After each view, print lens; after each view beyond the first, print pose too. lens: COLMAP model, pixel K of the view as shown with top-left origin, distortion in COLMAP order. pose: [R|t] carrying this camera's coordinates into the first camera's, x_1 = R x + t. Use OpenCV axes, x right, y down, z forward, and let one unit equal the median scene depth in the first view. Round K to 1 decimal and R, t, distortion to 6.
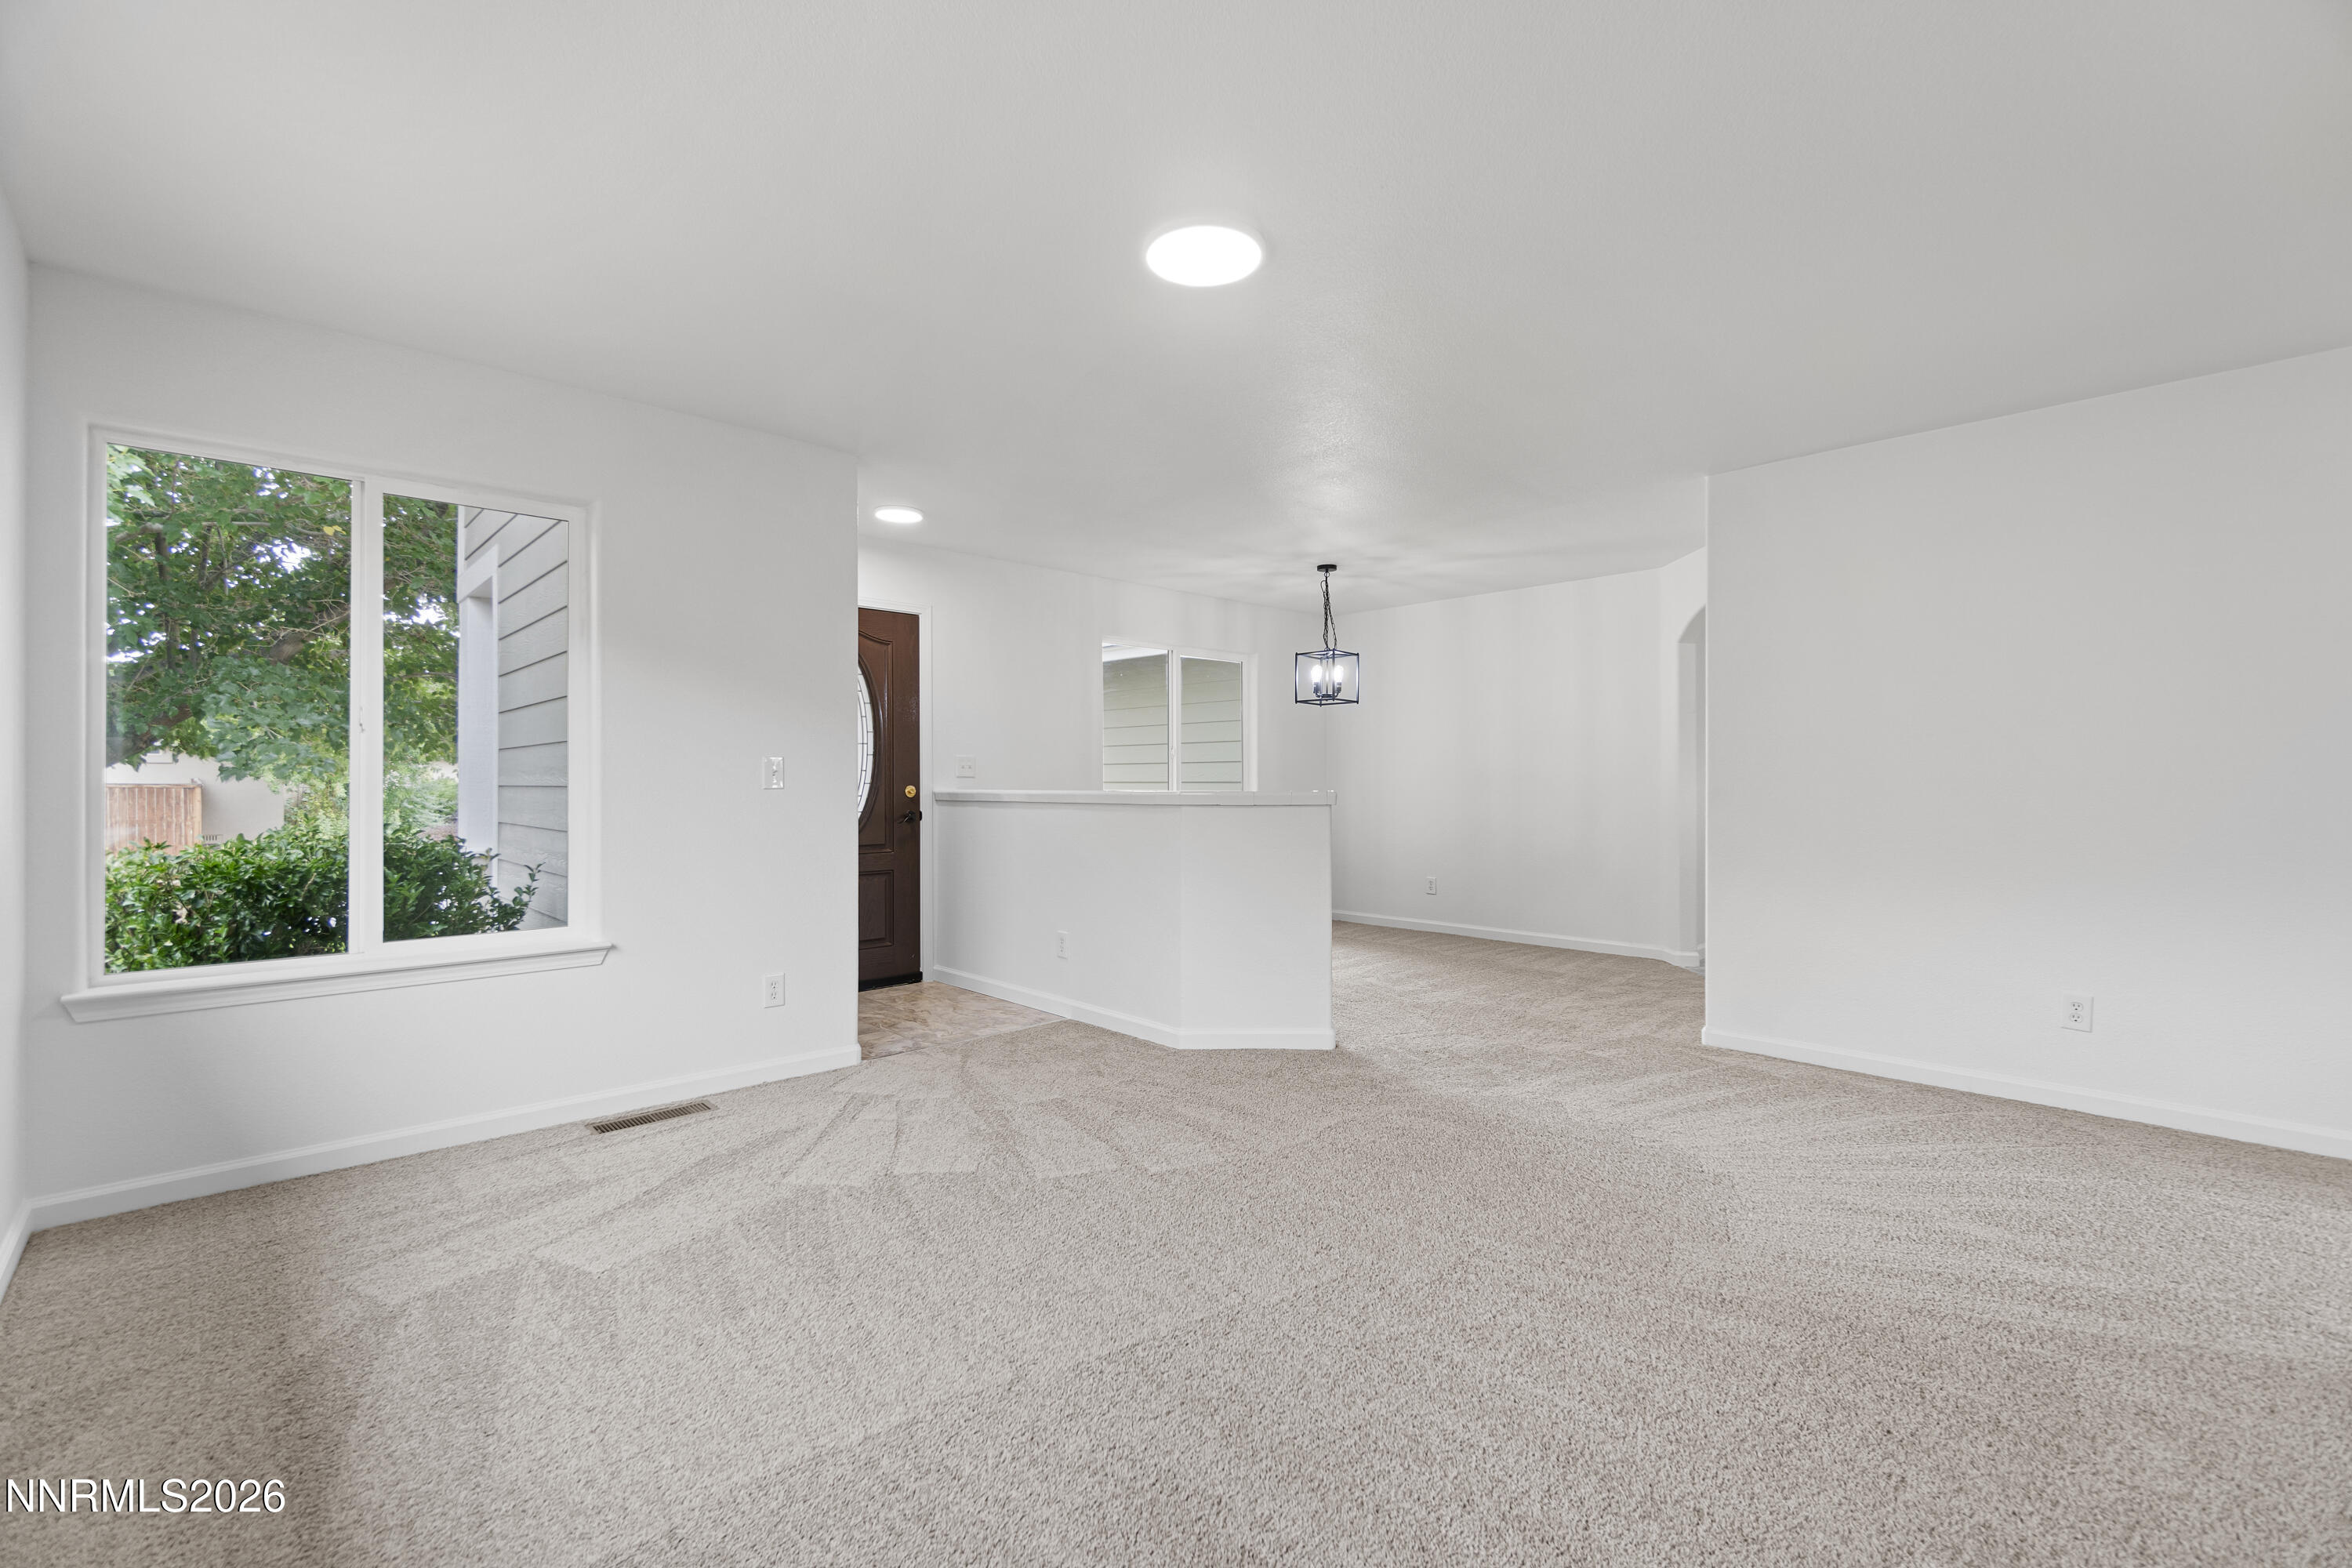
lens RADIAL K [[1008.7, 0, 1171.5], [0, 1008.7, 788.3], [0, 0, 1]] dist [-0.004923, 0.000072]
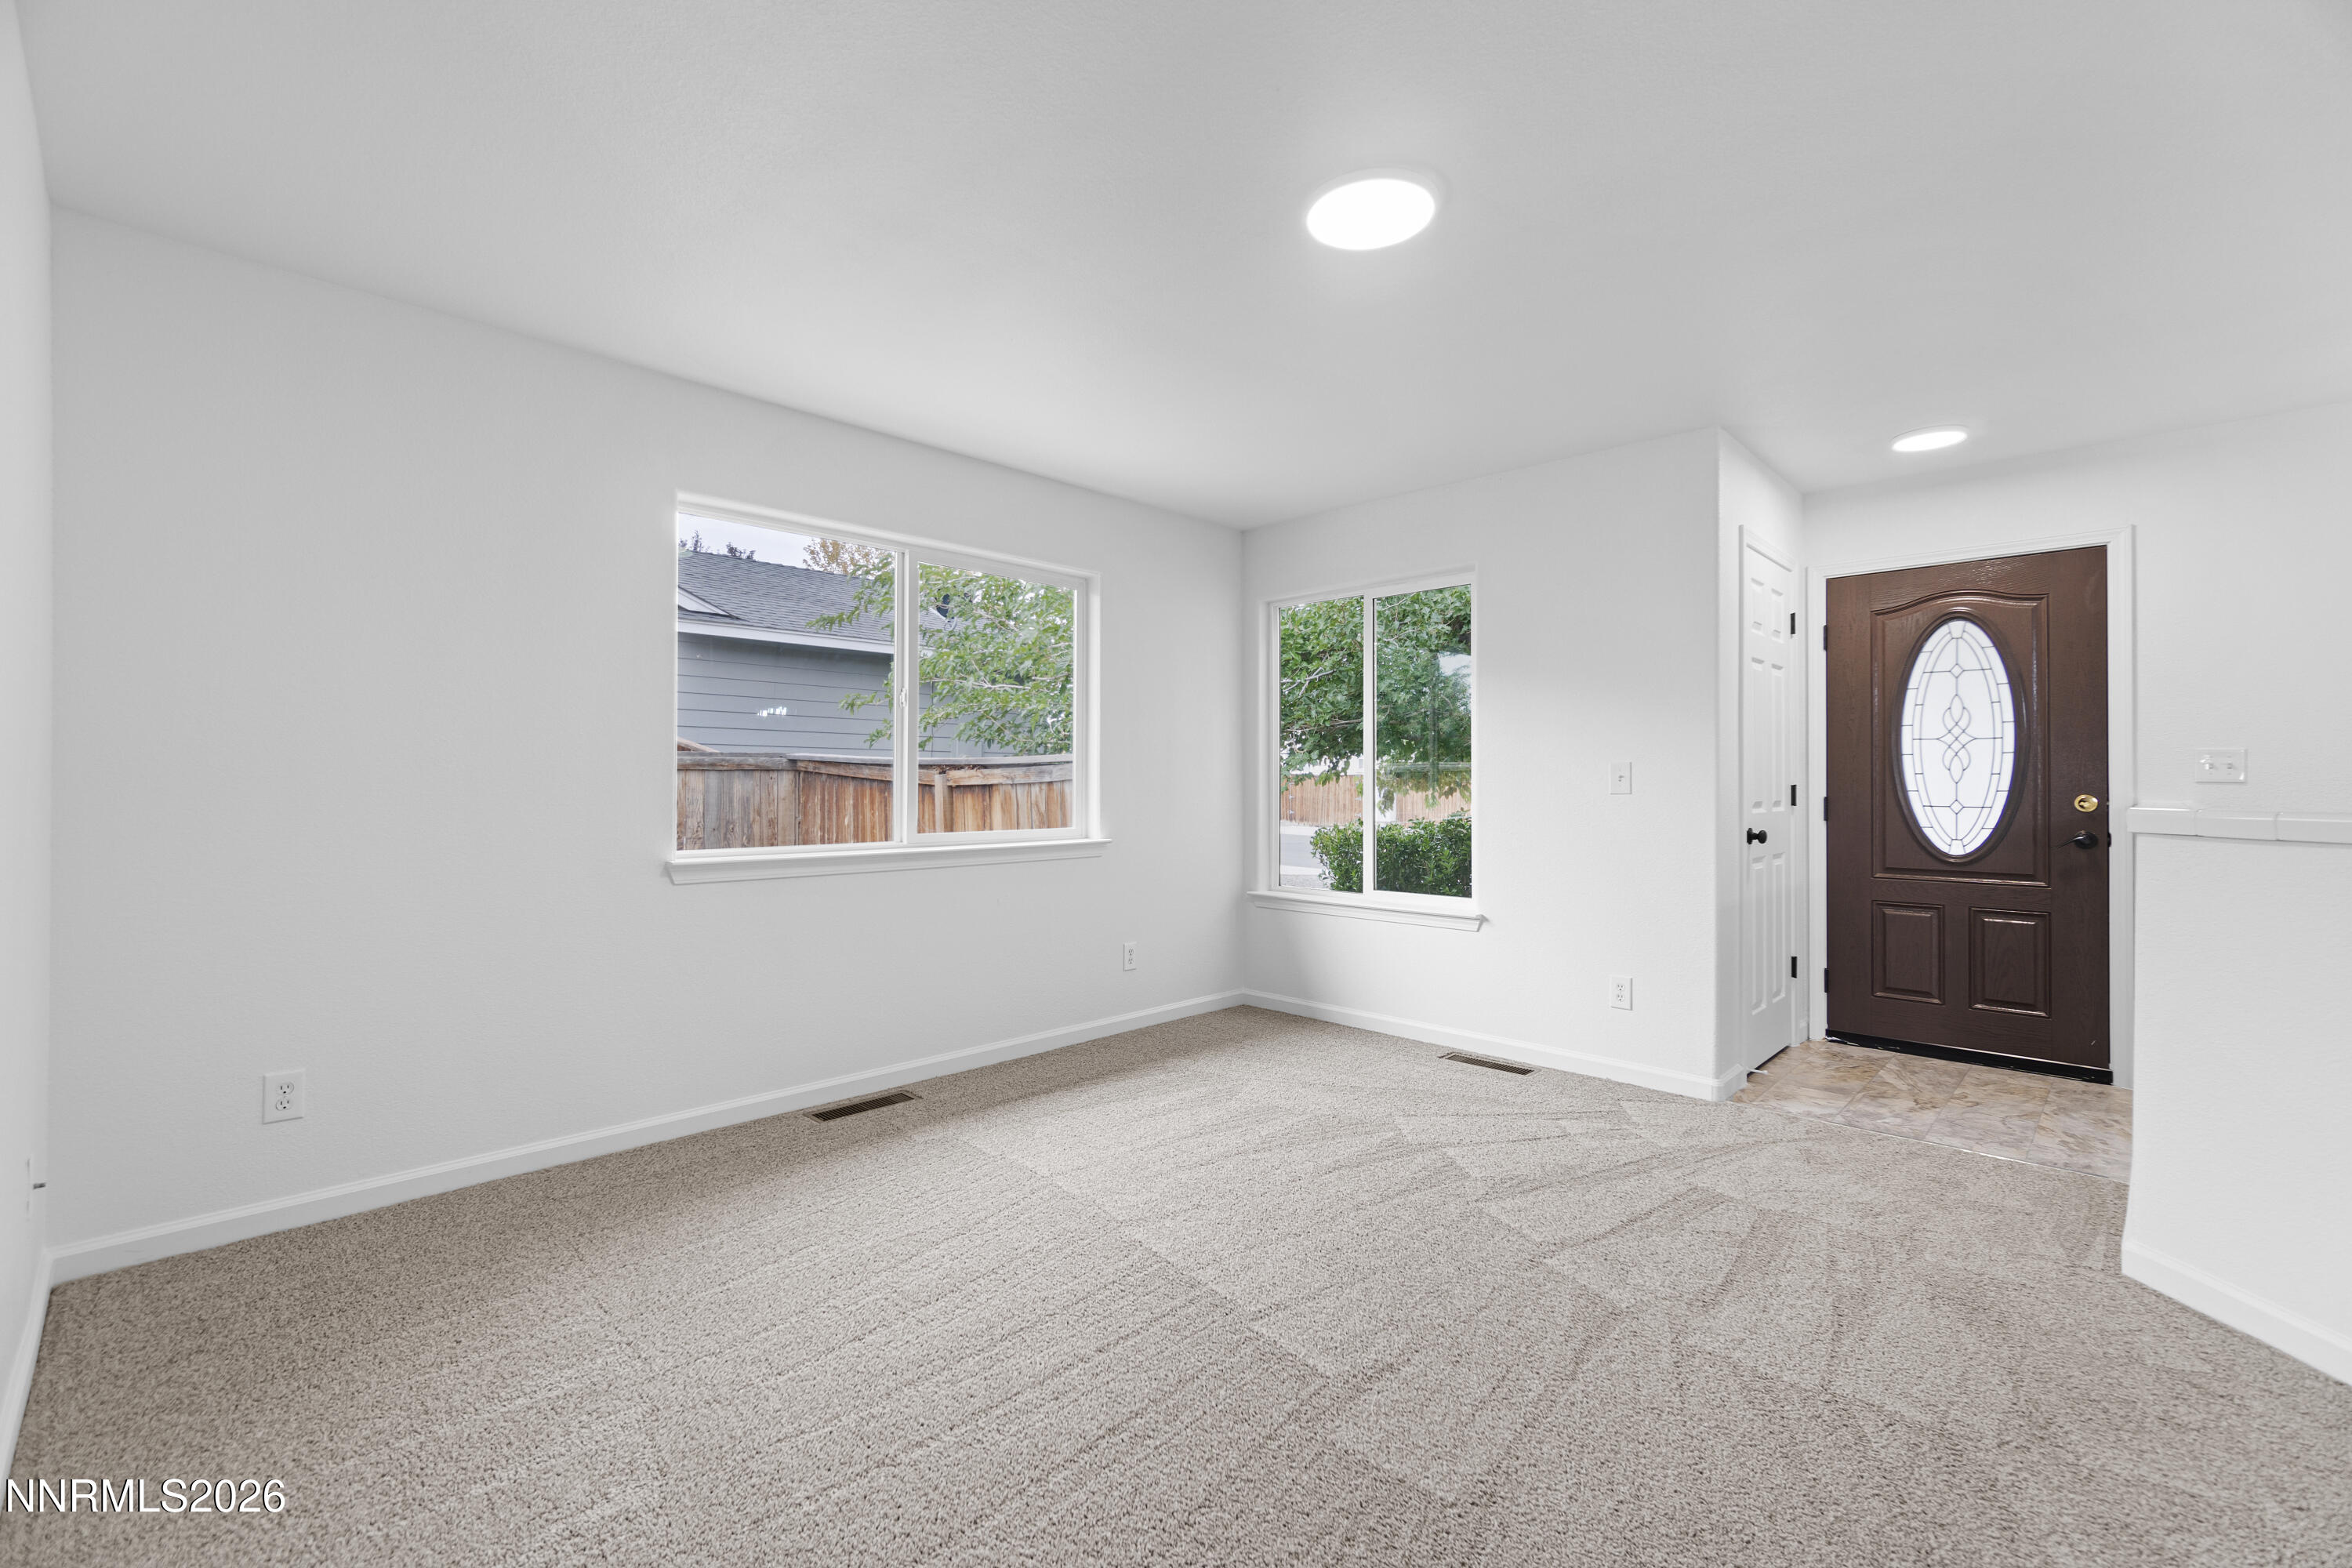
lens RADIAL K [[1008.7, 0, 1171.3], [0, 1008.7, 781.1], [0, 0, 1]] dist [-0.004923, 0.000072]
pose [[0.036385, -0.004431, -0.999328, 0.663983], [-0.010830, 0.999930, -0.004828, -0.003486], [0.999279, 0.010998, 0.036335, 0.553757]]
